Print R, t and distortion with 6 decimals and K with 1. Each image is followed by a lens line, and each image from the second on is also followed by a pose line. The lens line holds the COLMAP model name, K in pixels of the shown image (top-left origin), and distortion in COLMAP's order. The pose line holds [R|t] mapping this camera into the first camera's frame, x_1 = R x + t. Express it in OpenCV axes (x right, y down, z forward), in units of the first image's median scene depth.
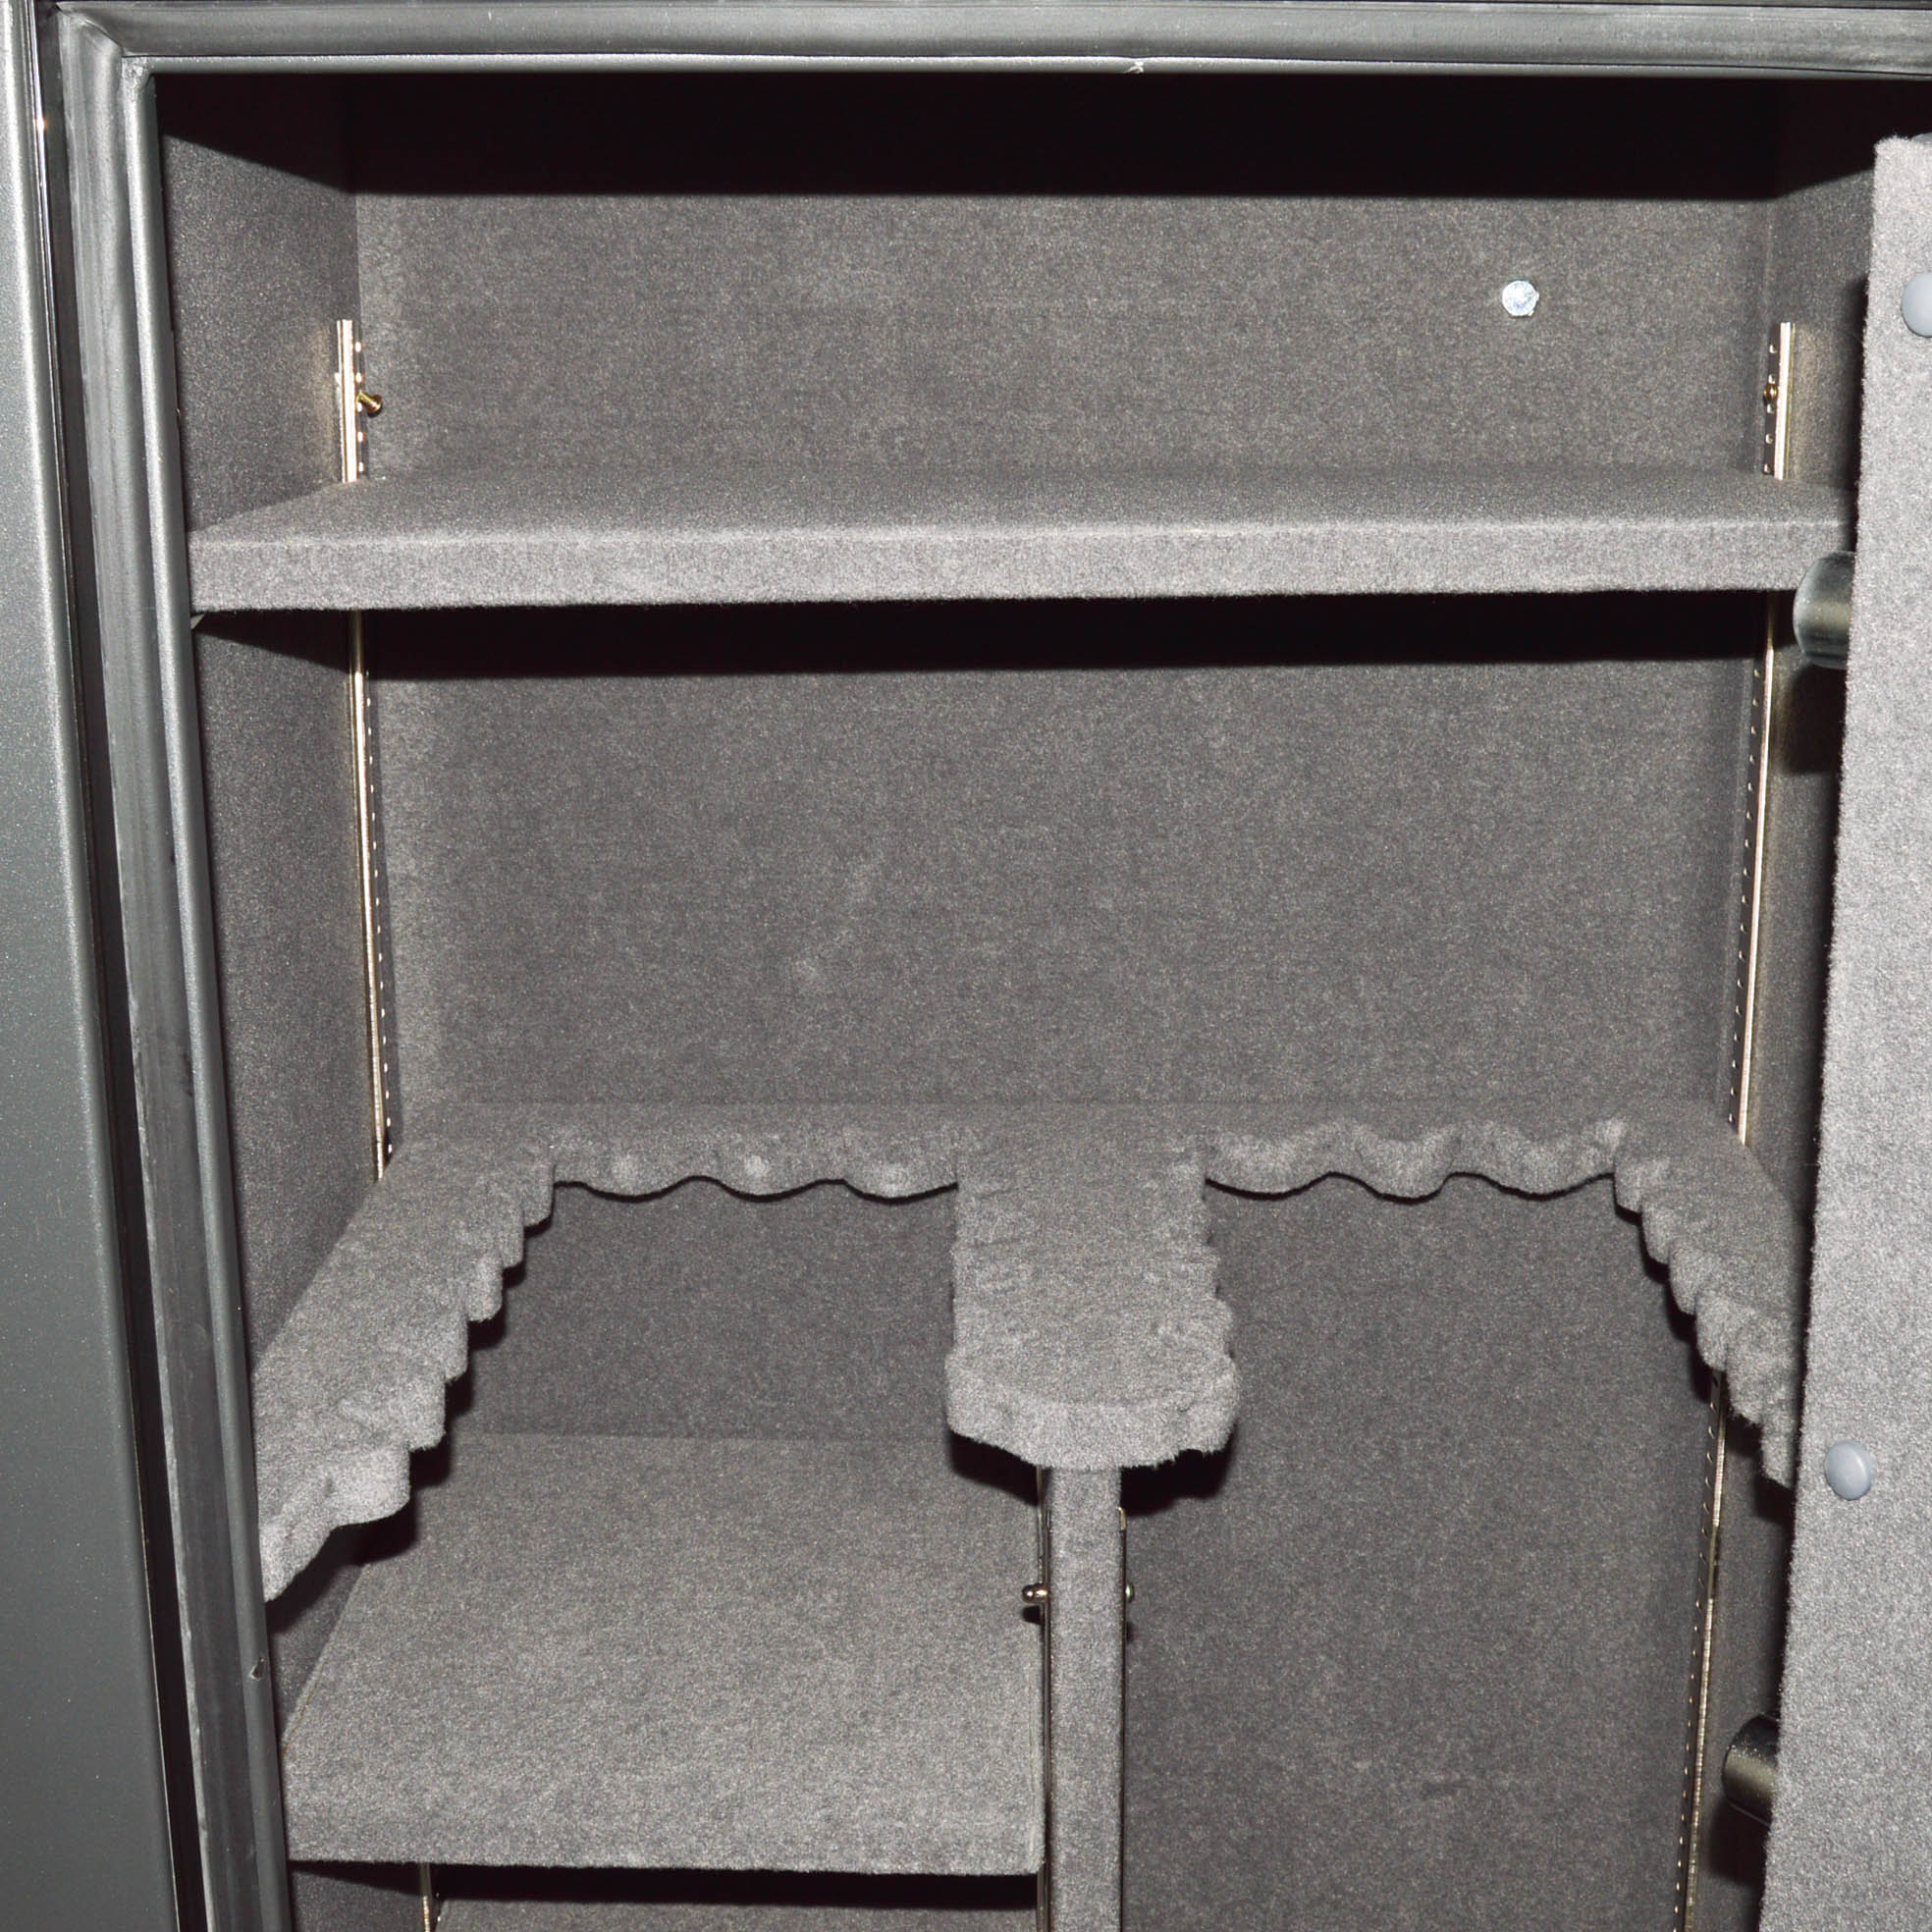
lens RADIAL K [[2808.6, 0, 1102.3], [0, 2808.6, 972.8], [0, 0, 1]] dist [-0.078877, 0.000000]
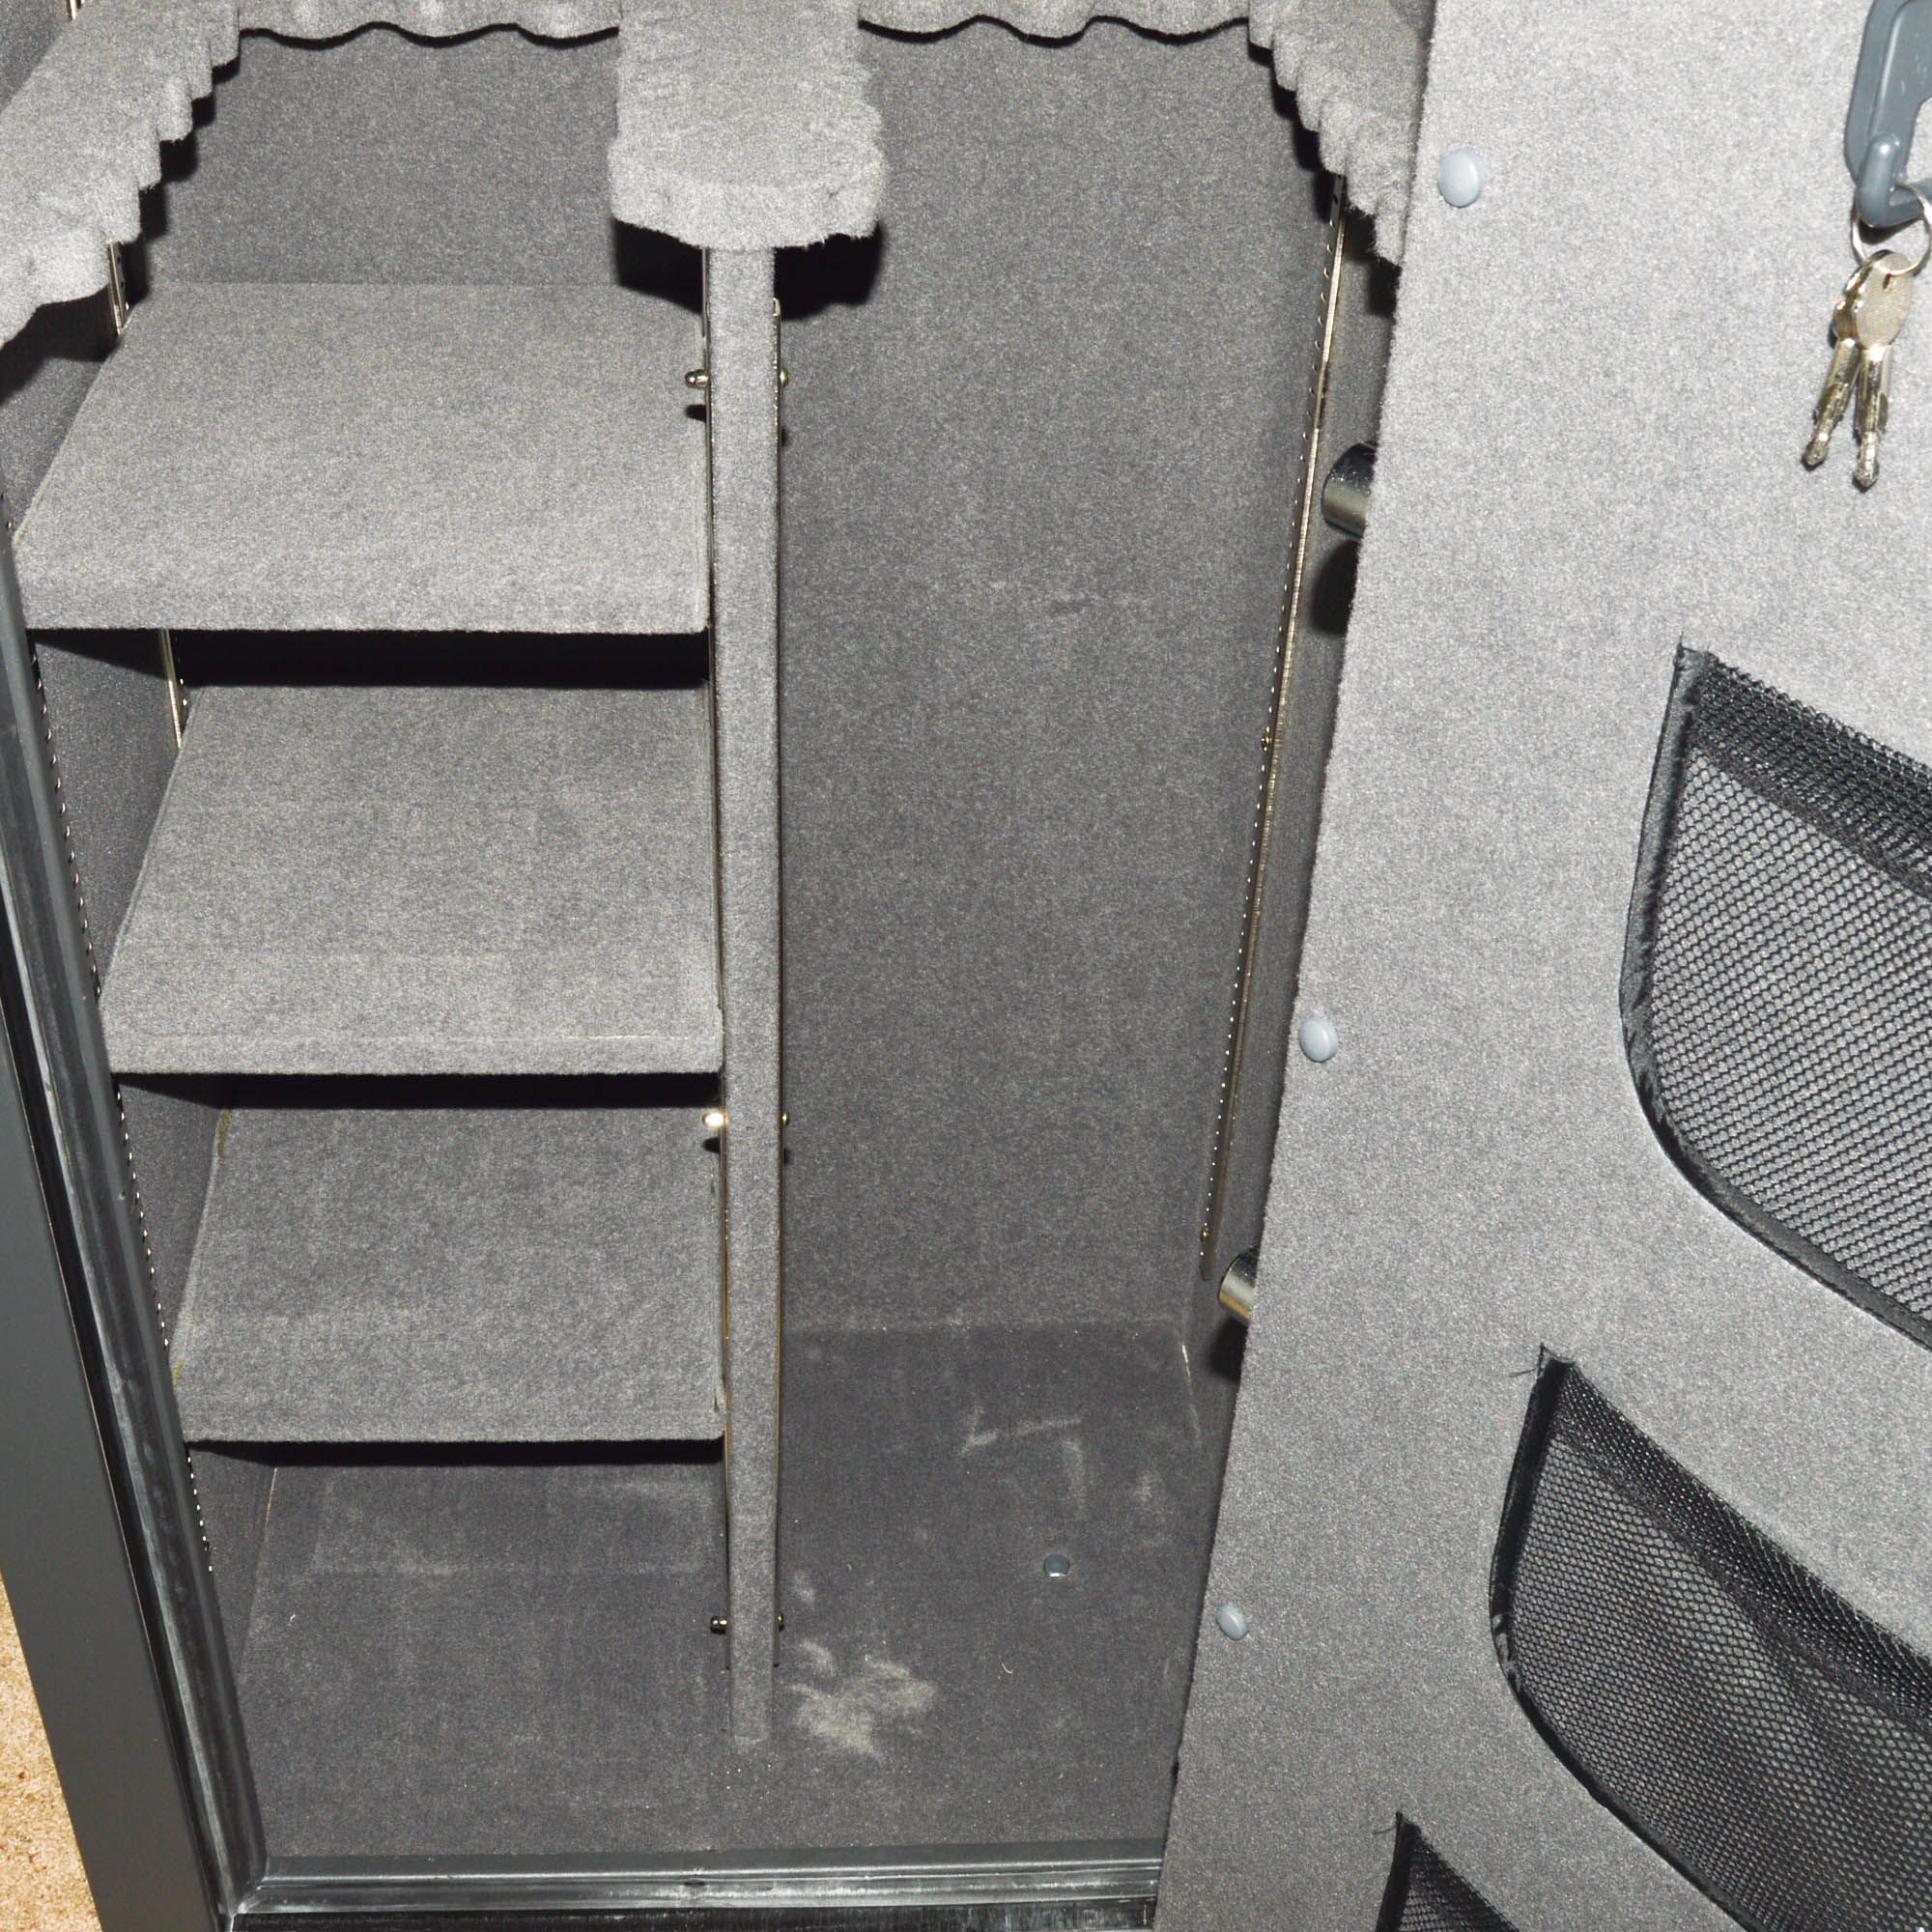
lens RADIAL K [[2448.5, 0, 792.5], [0, 2448.5, 932.2], [0, 0, 1]] dist [-0.086091, 0.000000]
pose [[0.999991, -0.003613, 0.001995, 0.009170], [0.002661, 0.933899, 0.357527, 0.074538], [-0.003155, -0.357519, 0.933901, 0.035032]]
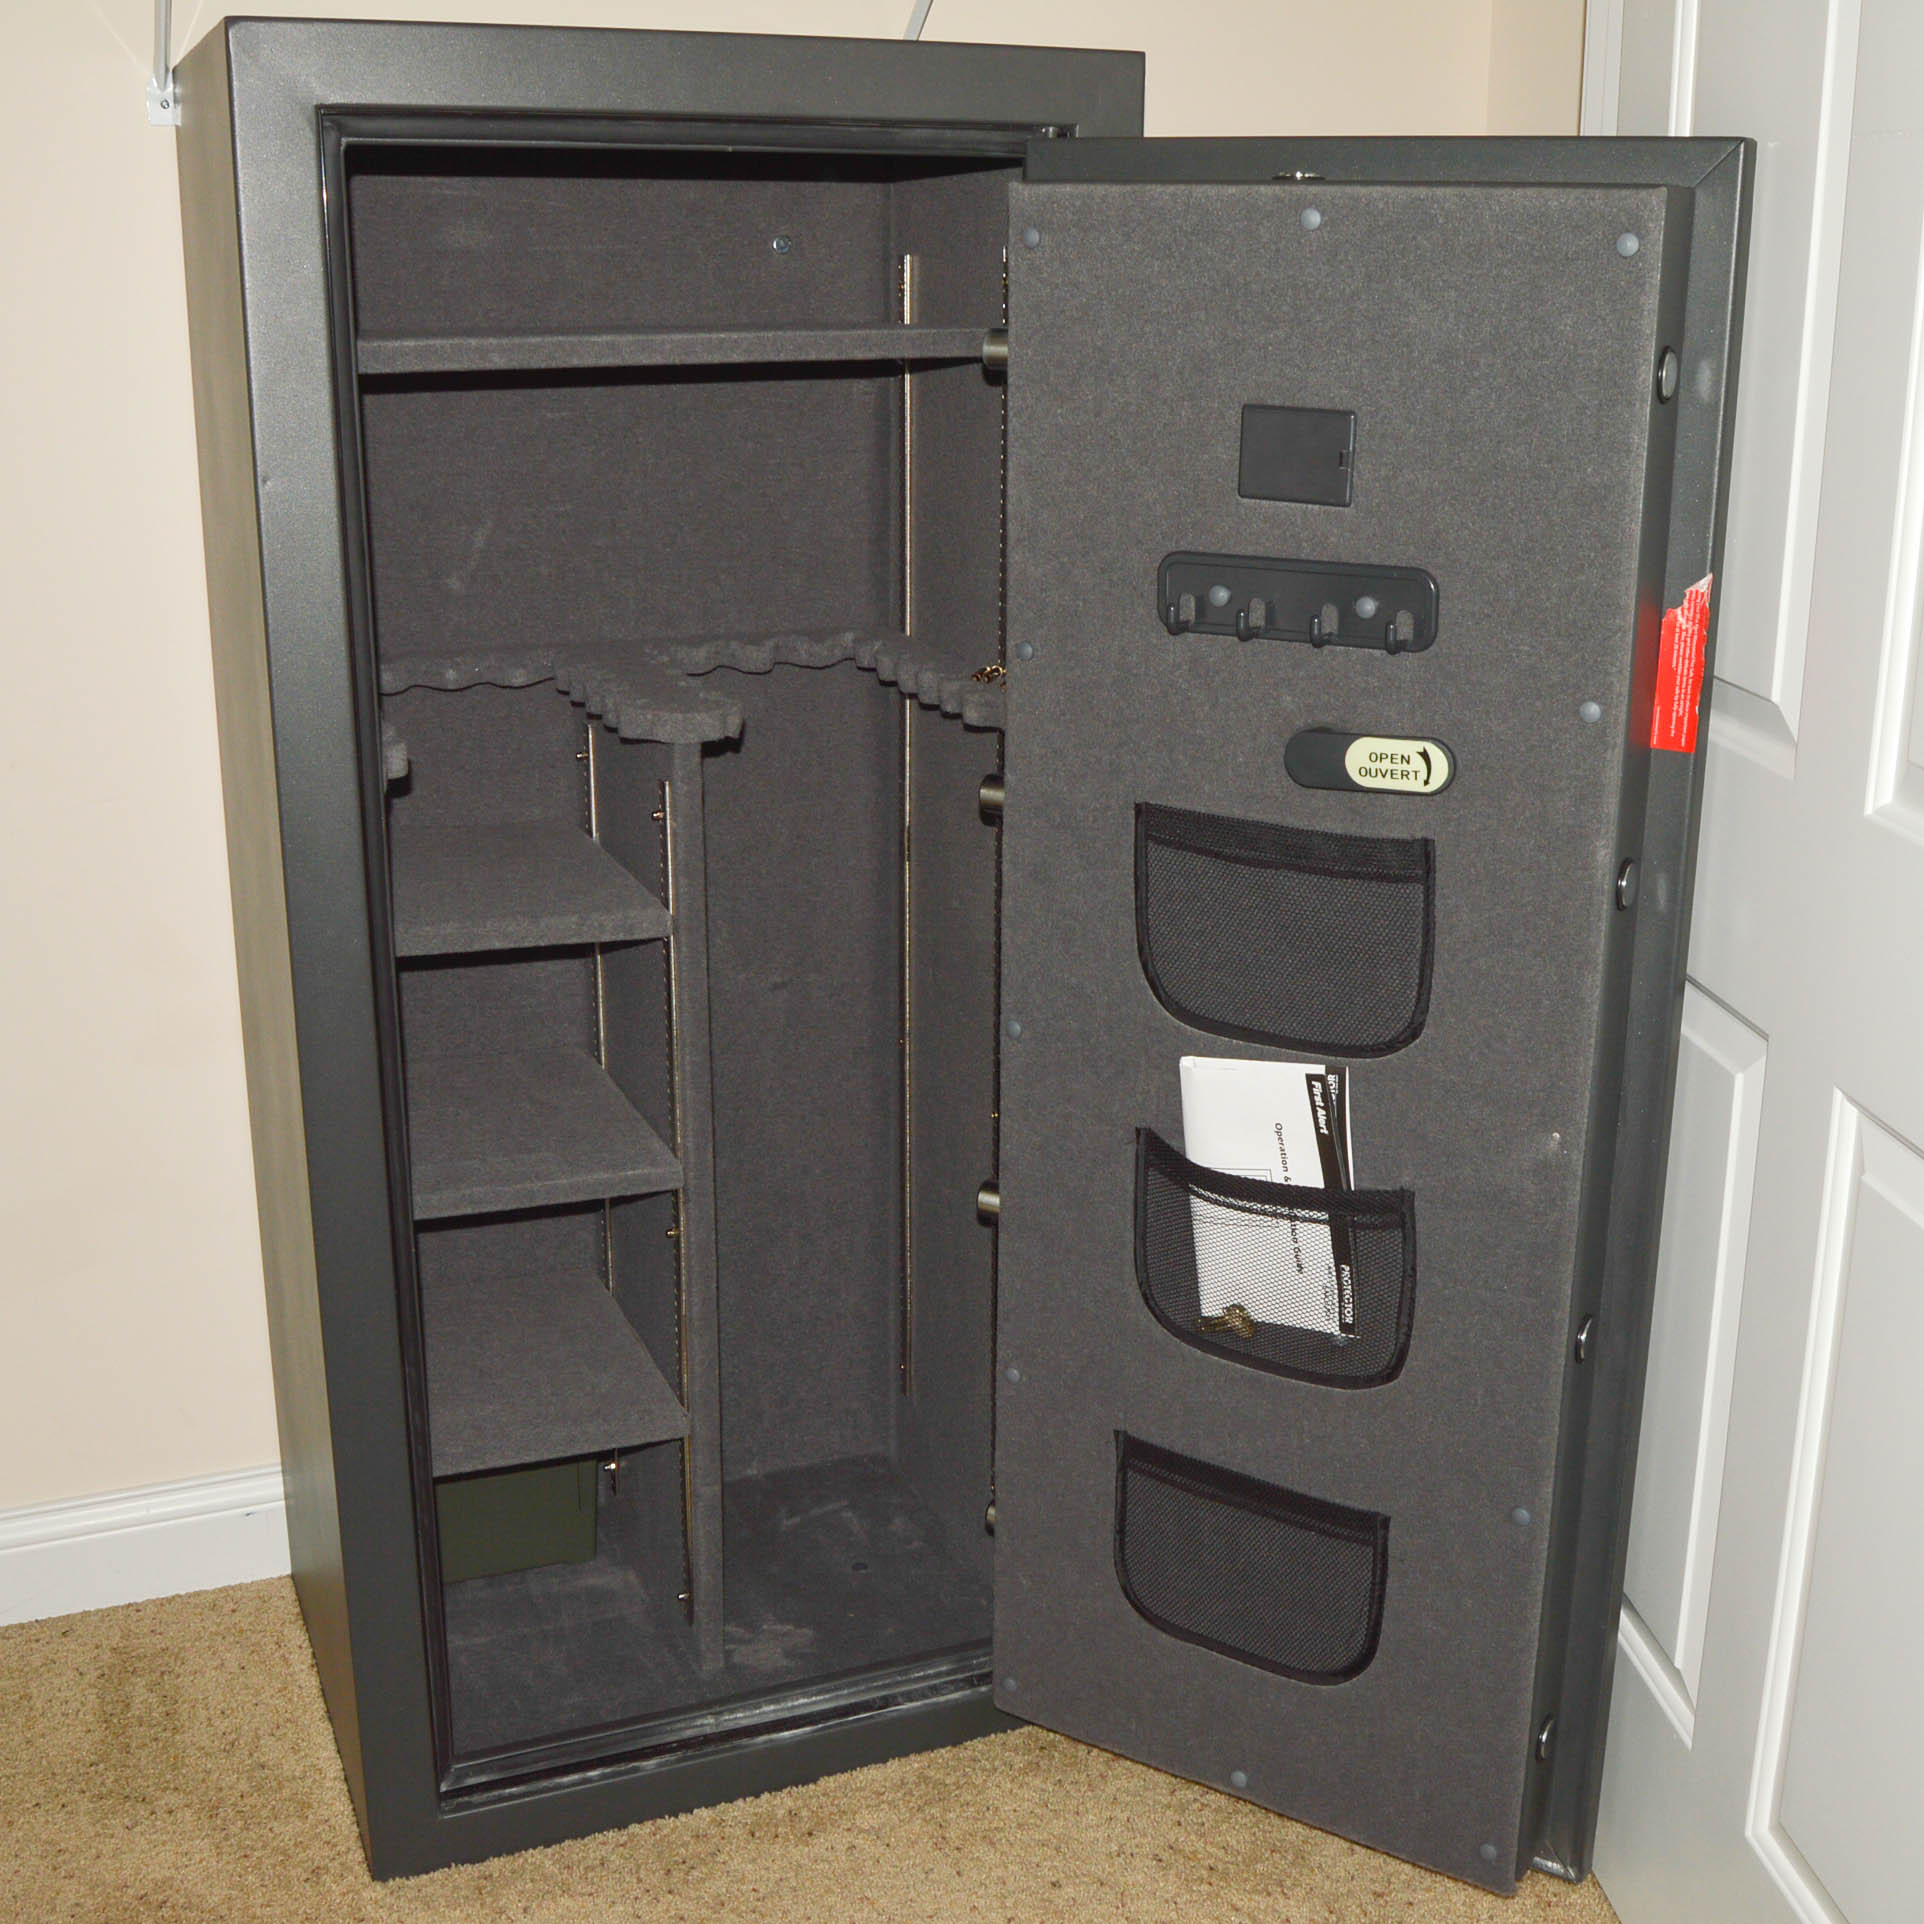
lens RADIAL K [[2304.3, 0, 974.6], [0, 2304.3, 970.0], [0, 0, 1]] dist [-0.098465, 0.000000]
pose [[0.933795, -0.099879, 0.343586, -0.386855], [0.078910, 0.994093, 0.074518, 0.201876], [-0.348999, -0.042472, 0.936160, -0.745575]]
